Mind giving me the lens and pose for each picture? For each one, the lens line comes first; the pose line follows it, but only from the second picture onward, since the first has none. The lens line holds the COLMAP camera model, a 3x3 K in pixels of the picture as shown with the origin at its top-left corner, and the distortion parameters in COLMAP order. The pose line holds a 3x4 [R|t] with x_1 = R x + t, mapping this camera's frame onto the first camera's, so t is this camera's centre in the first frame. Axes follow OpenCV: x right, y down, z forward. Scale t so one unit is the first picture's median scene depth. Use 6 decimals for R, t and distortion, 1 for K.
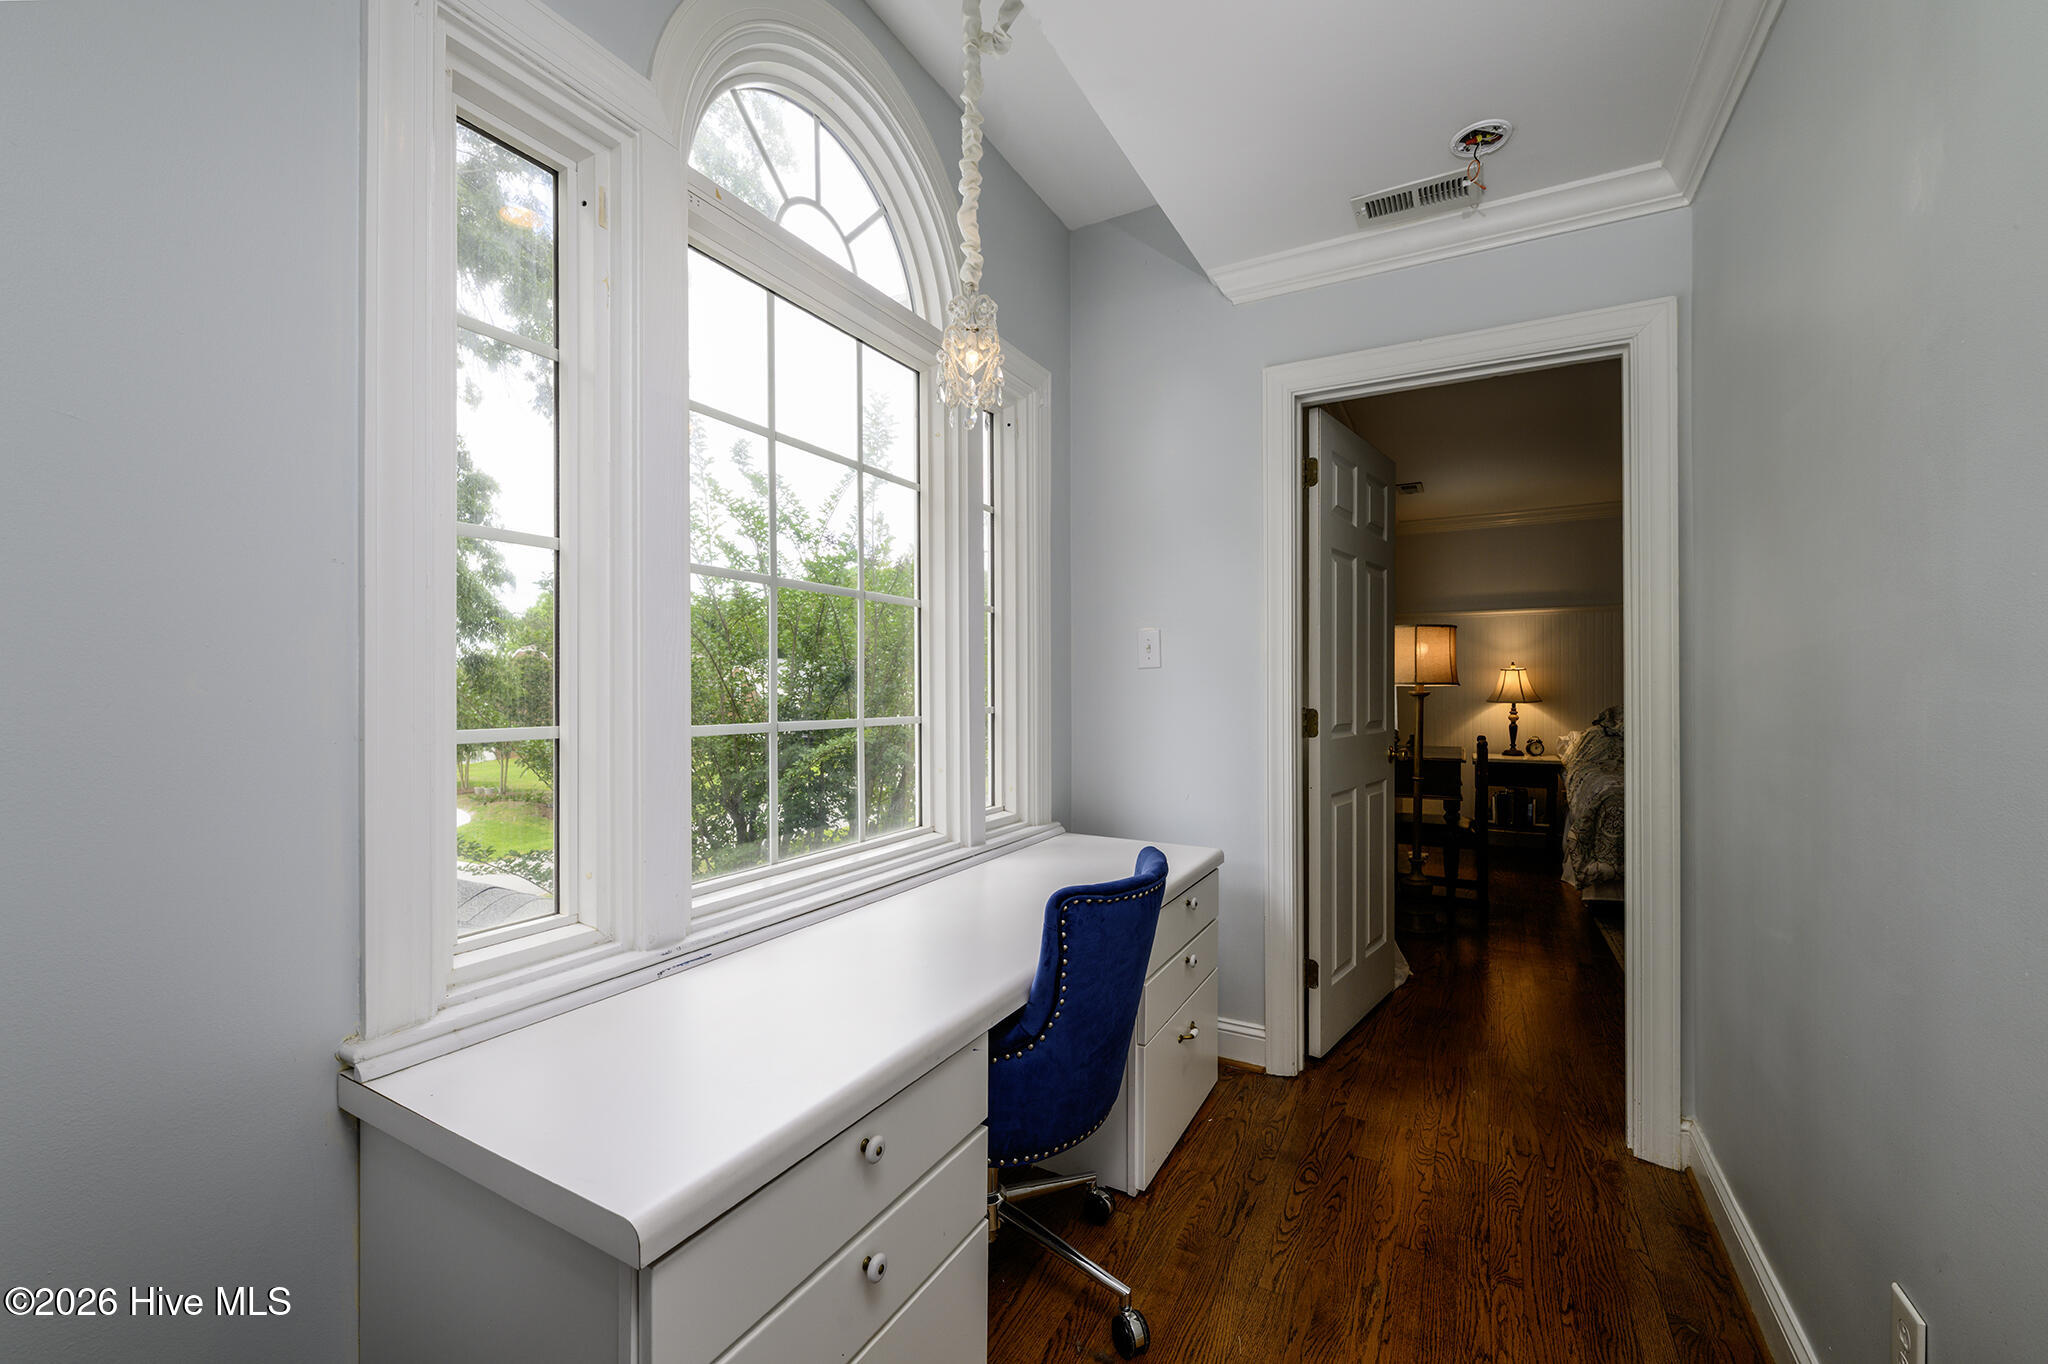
lens RADIAL K [[816.0, 0, 1024.0], [0, 816.0, 682.0], [0, 0, 1]] dist [0.000216, 0.000007]
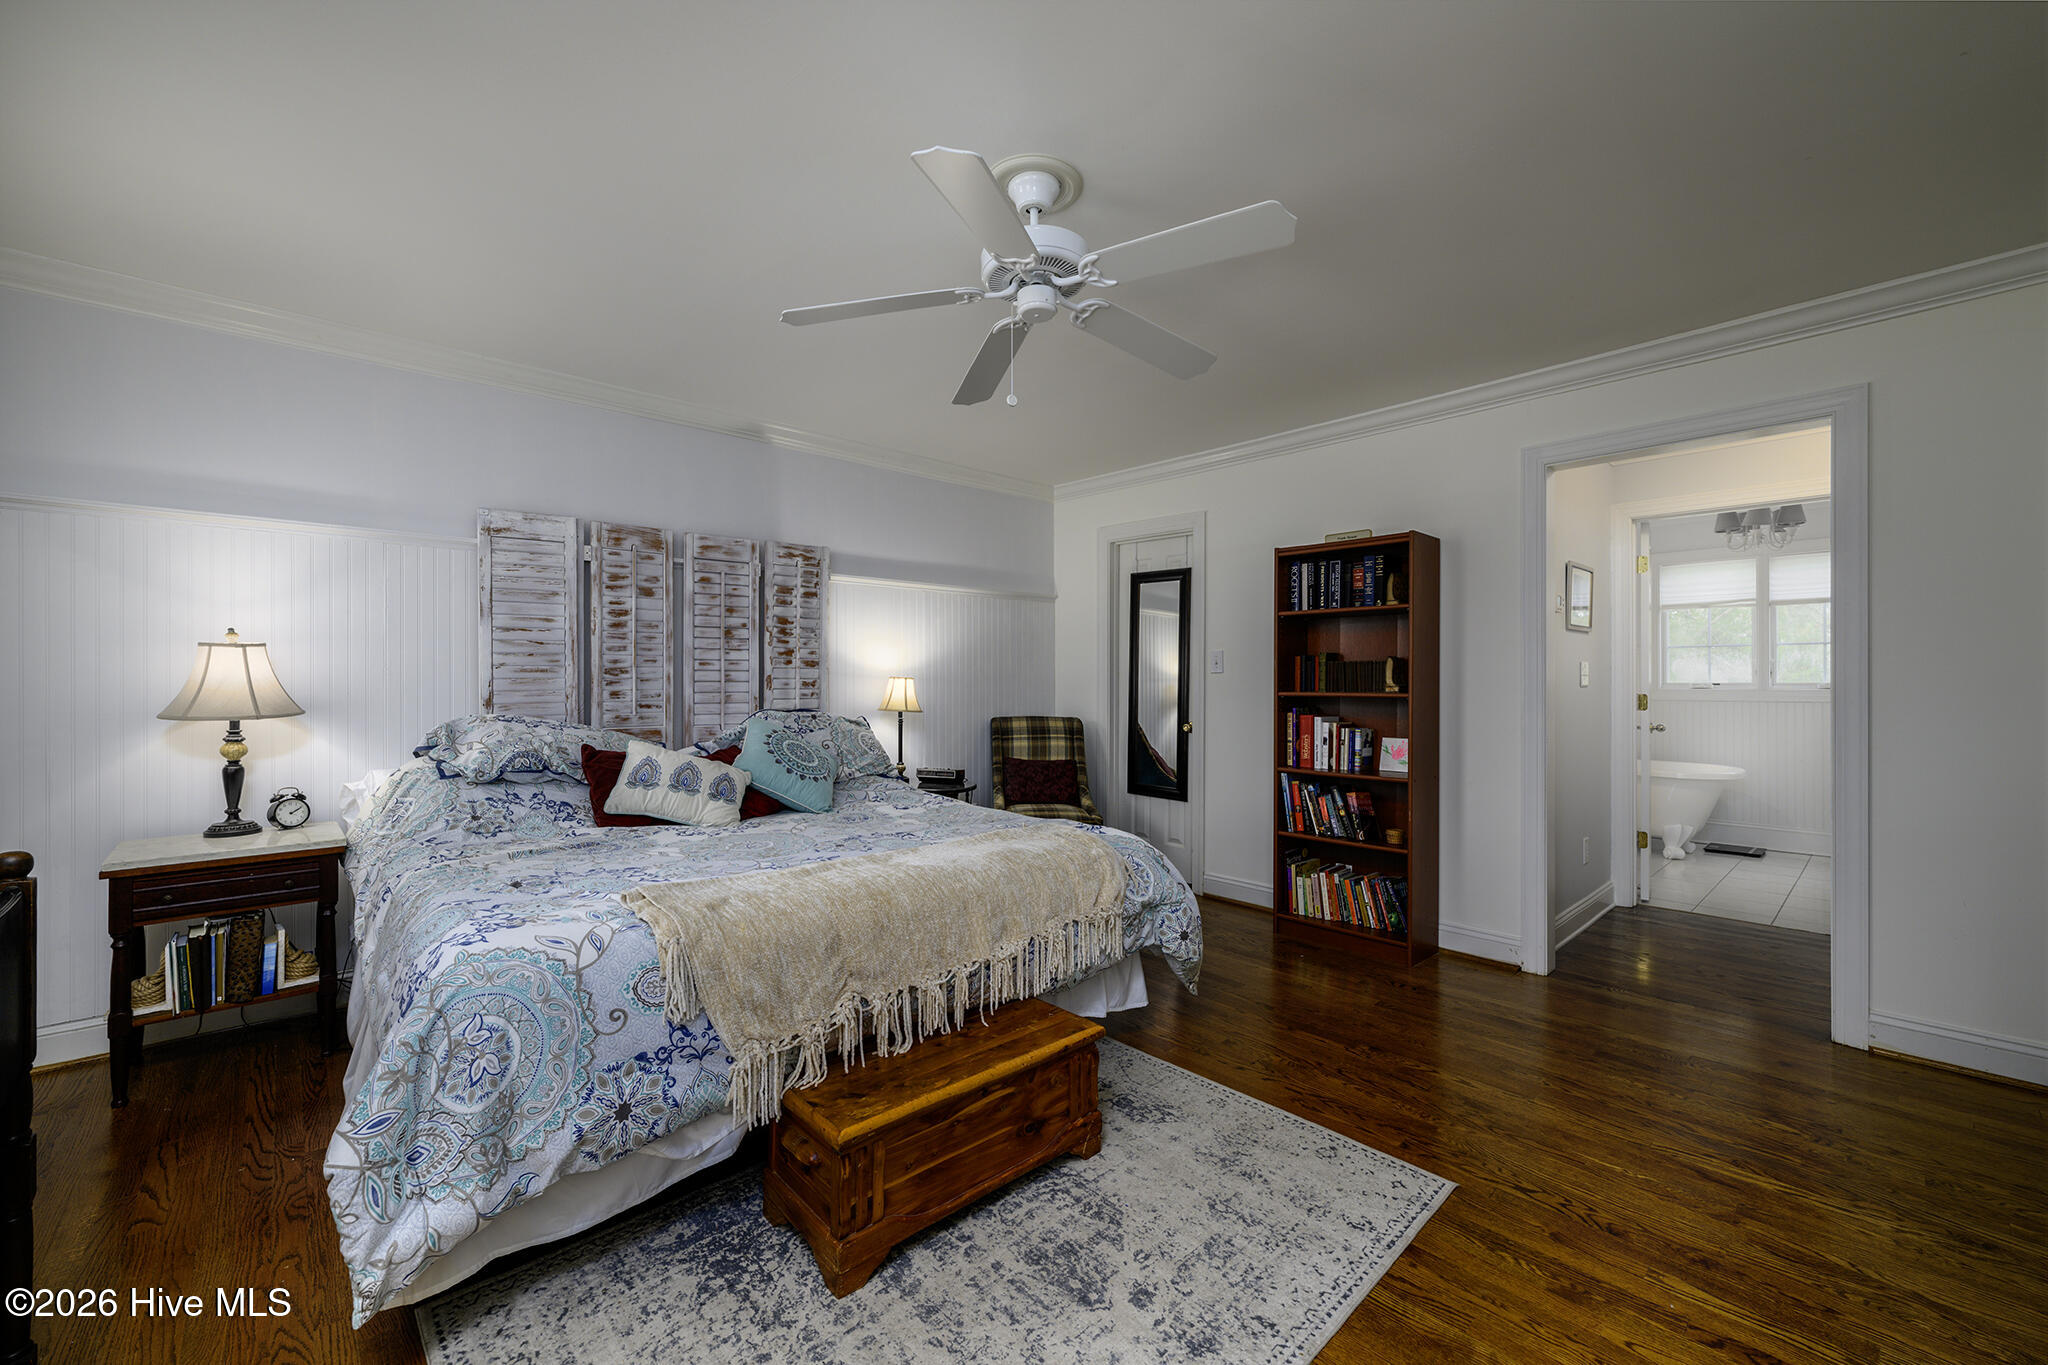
lens RADIAL K [[817.0, 0, 1024.0], [0, 817.0, 682.5], [0, 0, 1]] dist [0.000051, -0.000033]
pose [[0.317166, -0.001873, 0.948368, 0.319314], [-0.002594, 0.999993, 0.002842, 0.003519], [-0.948367, -0.003361, 0.317159, 0.455948]]
